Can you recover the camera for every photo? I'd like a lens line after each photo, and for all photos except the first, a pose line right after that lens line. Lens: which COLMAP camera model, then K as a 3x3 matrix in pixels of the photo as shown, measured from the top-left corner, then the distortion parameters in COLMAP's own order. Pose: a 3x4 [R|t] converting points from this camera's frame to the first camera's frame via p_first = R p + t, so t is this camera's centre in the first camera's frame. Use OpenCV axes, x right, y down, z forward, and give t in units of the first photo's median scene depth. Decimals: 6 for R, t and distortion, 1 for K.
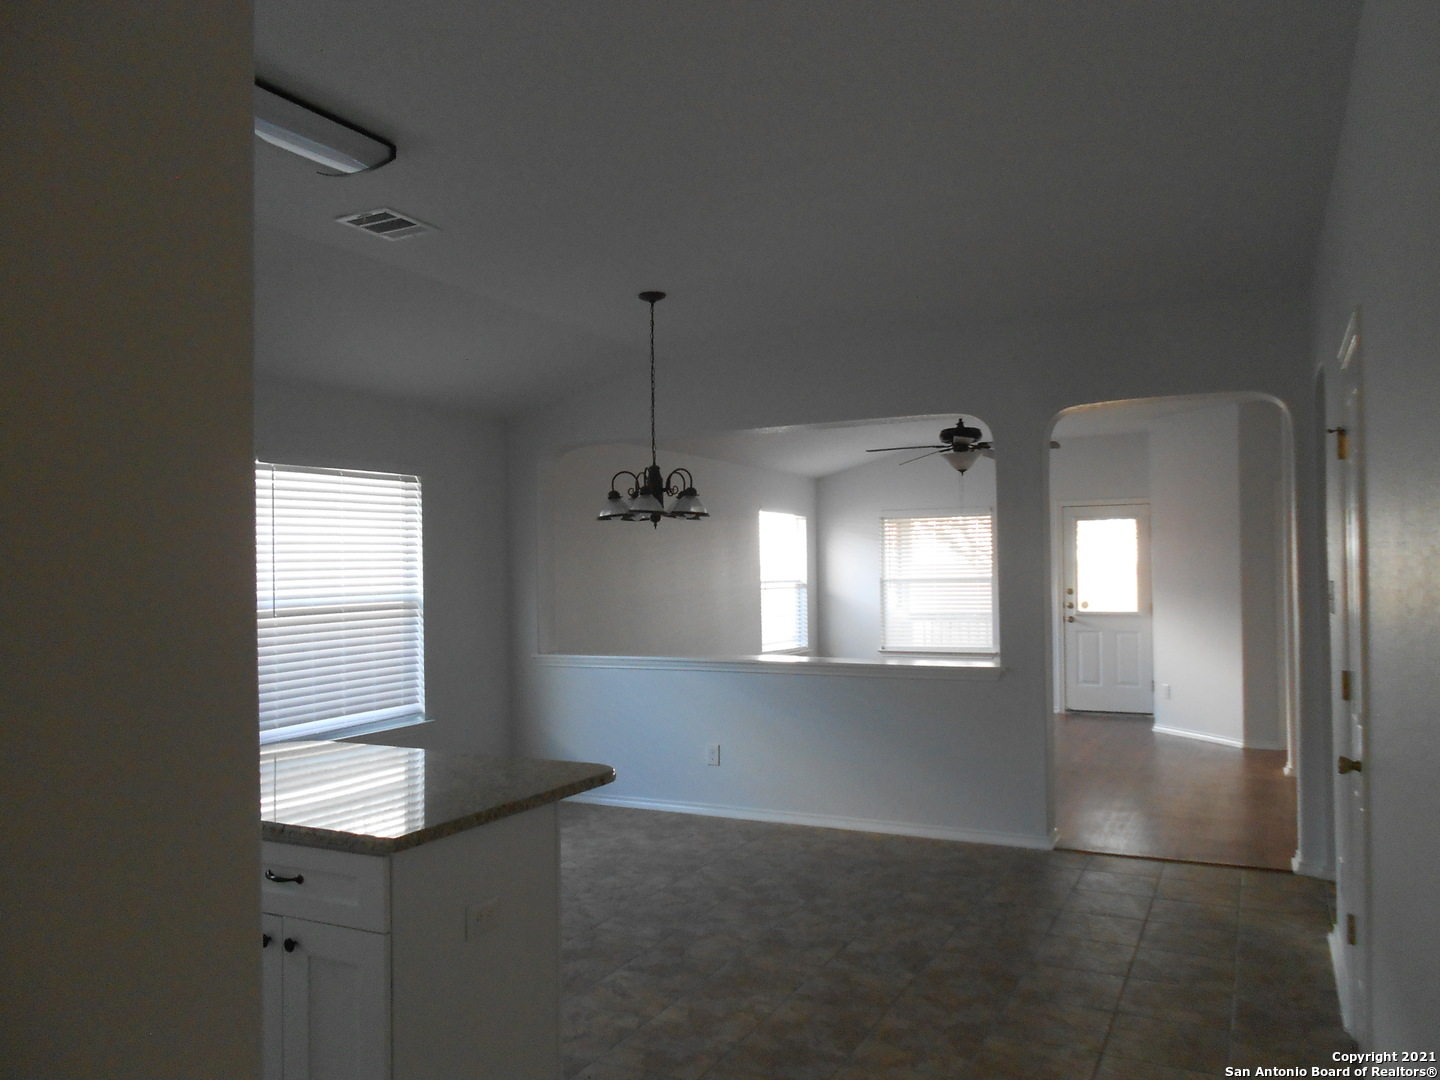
lens RADIAL K [[1103.3, 0, 716.6], [0, 1103.3, 534.1], [0, 0, 1]] dist [0.001529, -0.021575]
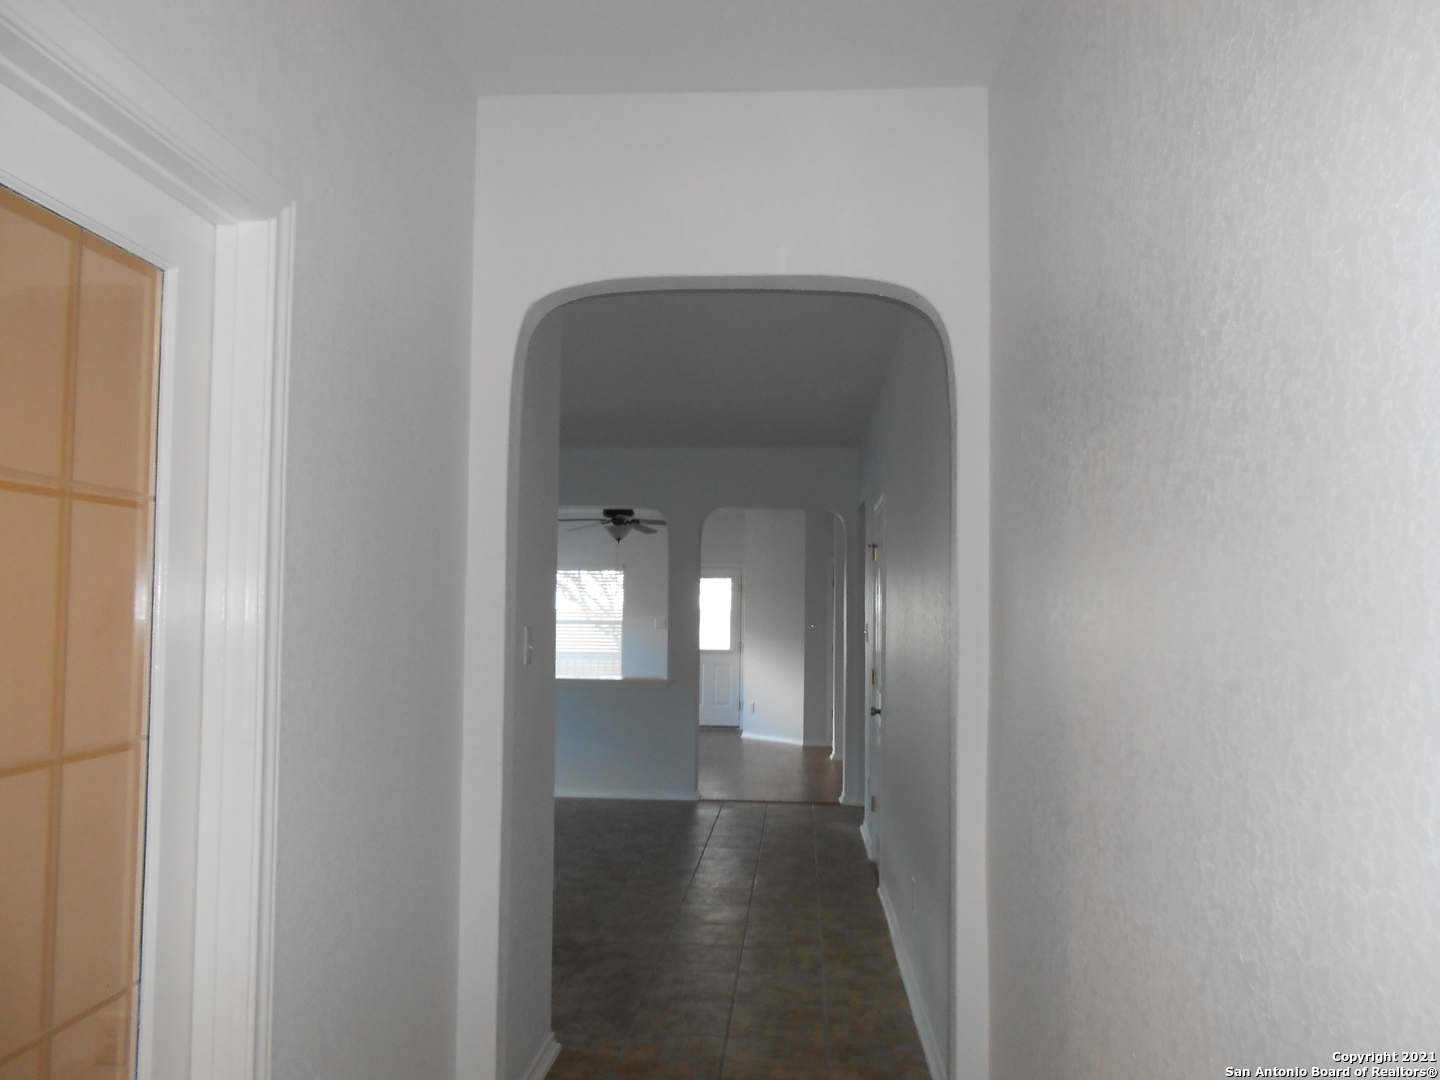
lens RADIAL K [[1103.3, 0, 721.6], [0, 1103.3, 544.9], [0, 0, 1]] dist [0.001529, -0.021575]
pose [[0.925355, 0.043440, 0.376606, -0.263921], [-0.031582, 0.998793, -0.037607, -0.008249], [-0.377785, 0.022906, 0.925610, -0.443763]]
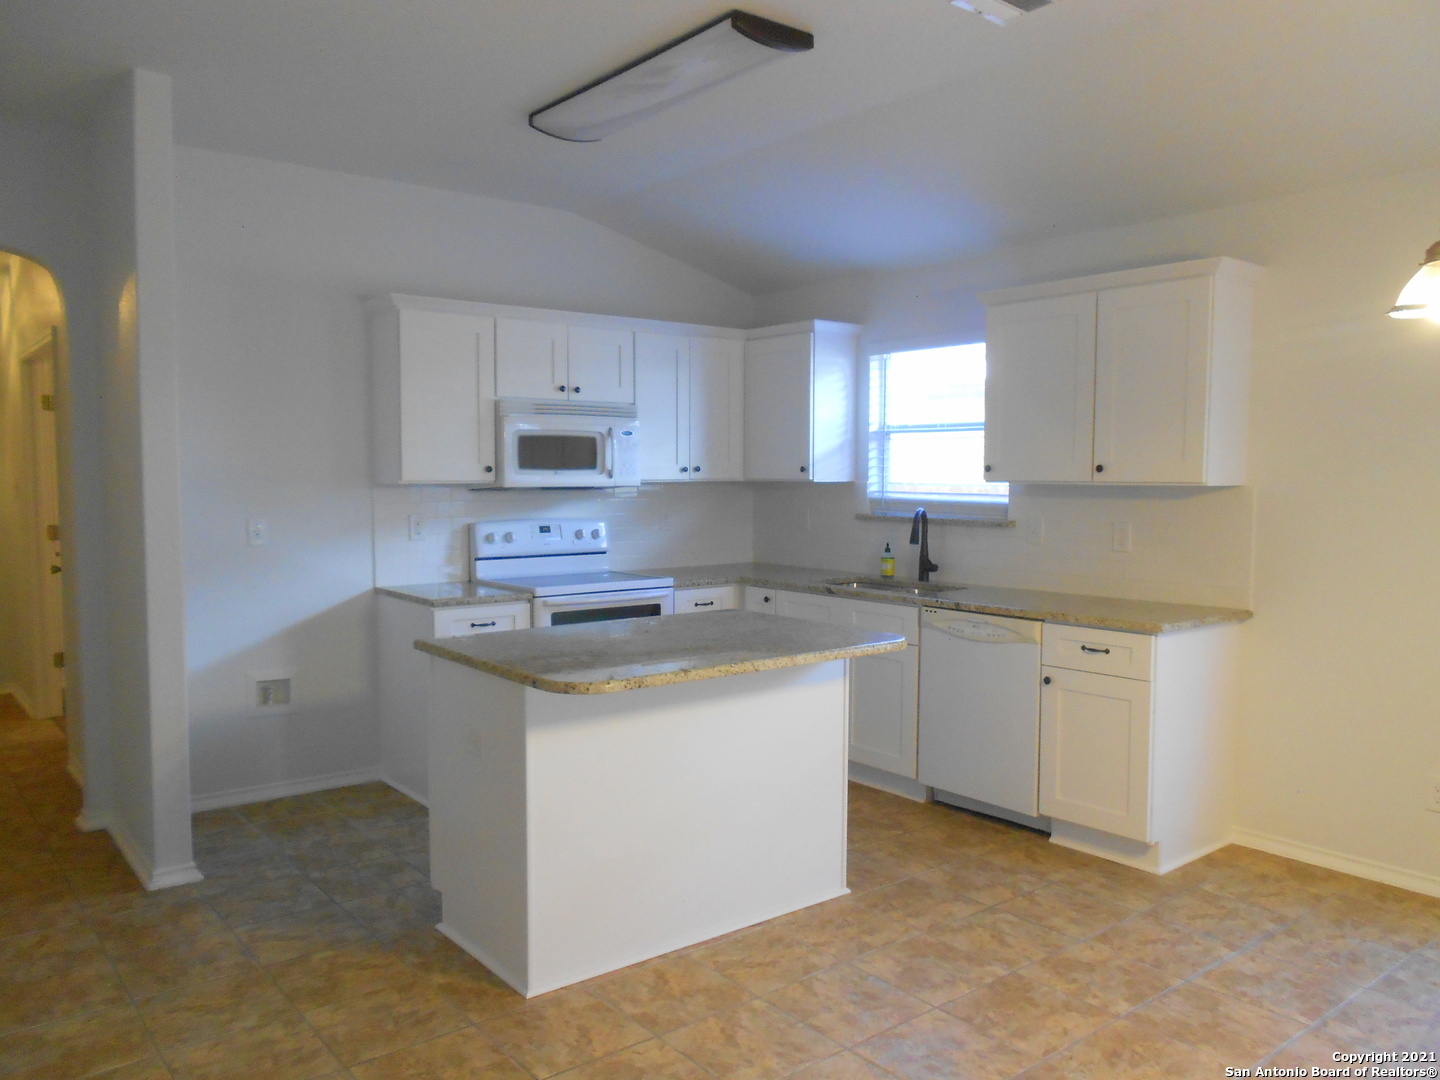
lens RADIAL K [[1103.3, 0, 709.9], [0, 1103.3, 539.4], [0, 0, 1]] dist [0.001529, -0.021575]
pose [[-0.427648, 0.067050, -0.901455, 0.375457], [0.035441, 0.997722, 0.057398, 0.028720], [0.903250, -0.007403, -0.429050, 0.857946]]
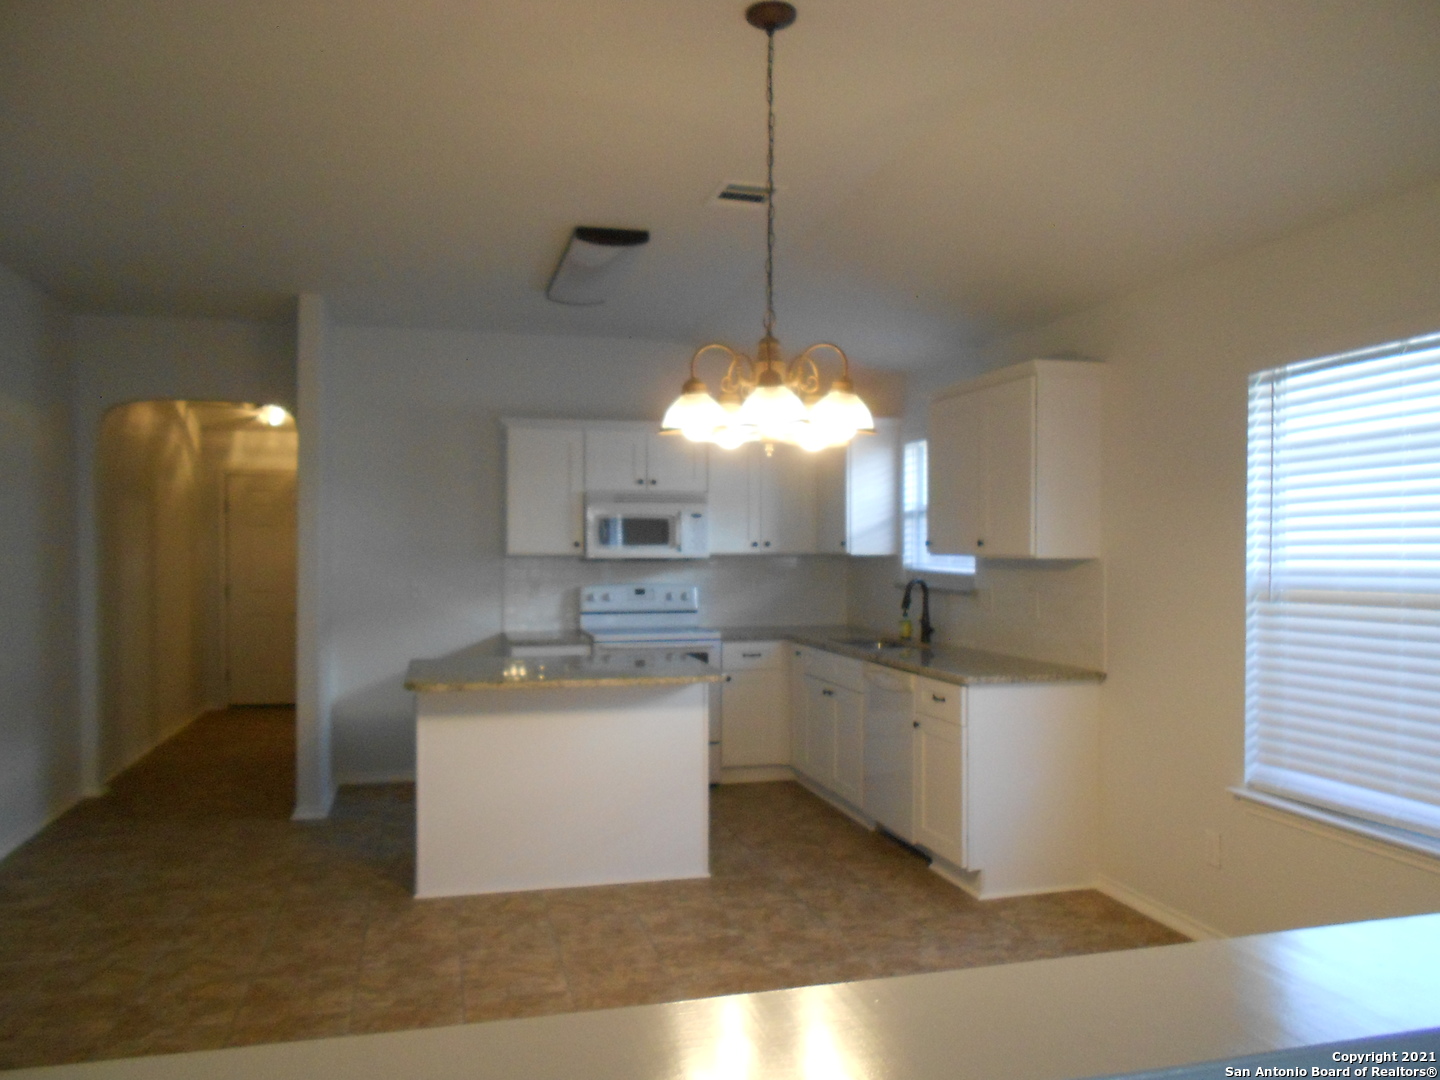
lens RADIAL K [[1103.3, 0, 715.1], [0, 1103.3, 541.4], [0, 0, 1]] dist [0.001529, -0.021575]
pose [[-0.759975, 0.010519, -0.649868, 0.294549], [0.032420, 0.999238, -0.021738, 0.044481], [0.649144, -0.037589, -0.759736, 1.323067]]
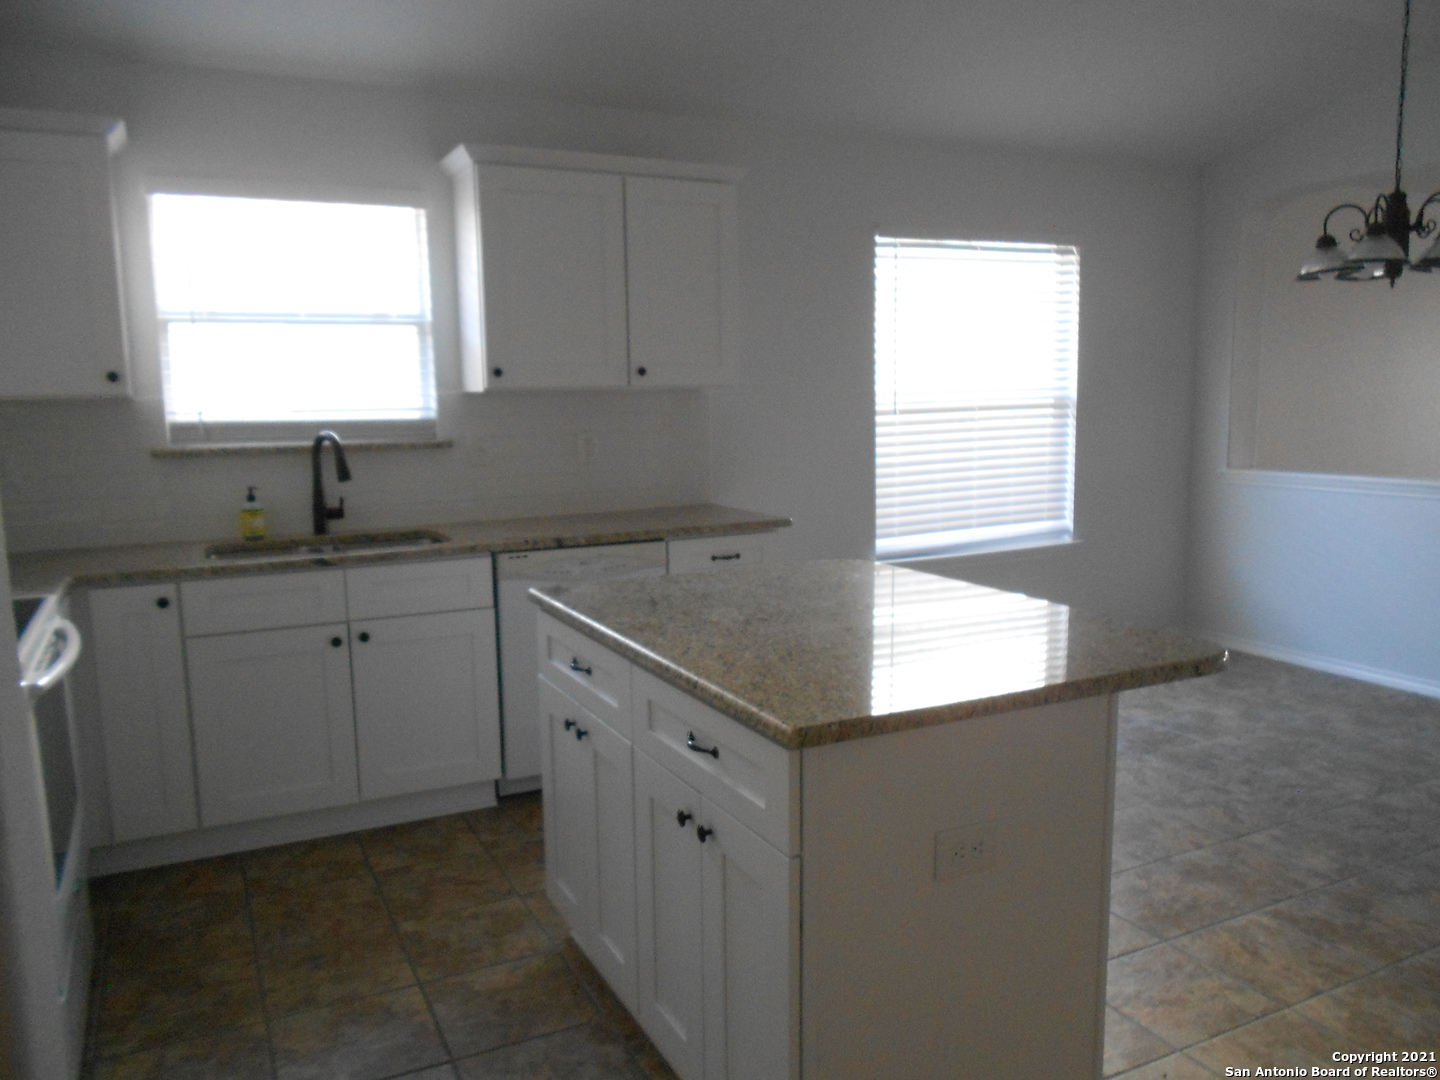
lens RADIAL K [[1103.3, 0, 706.6], [0, 1103.3, 550.7], [0, 0, 1]] dist [0.001529, -0.021575]
pose [[0.798306, 0.084584, -0.596283, 0.023840], [0.028736, 0.983611, 0.177999, 0.020895], [0.601567, -0.159232, 0.782792, 0.198560]]
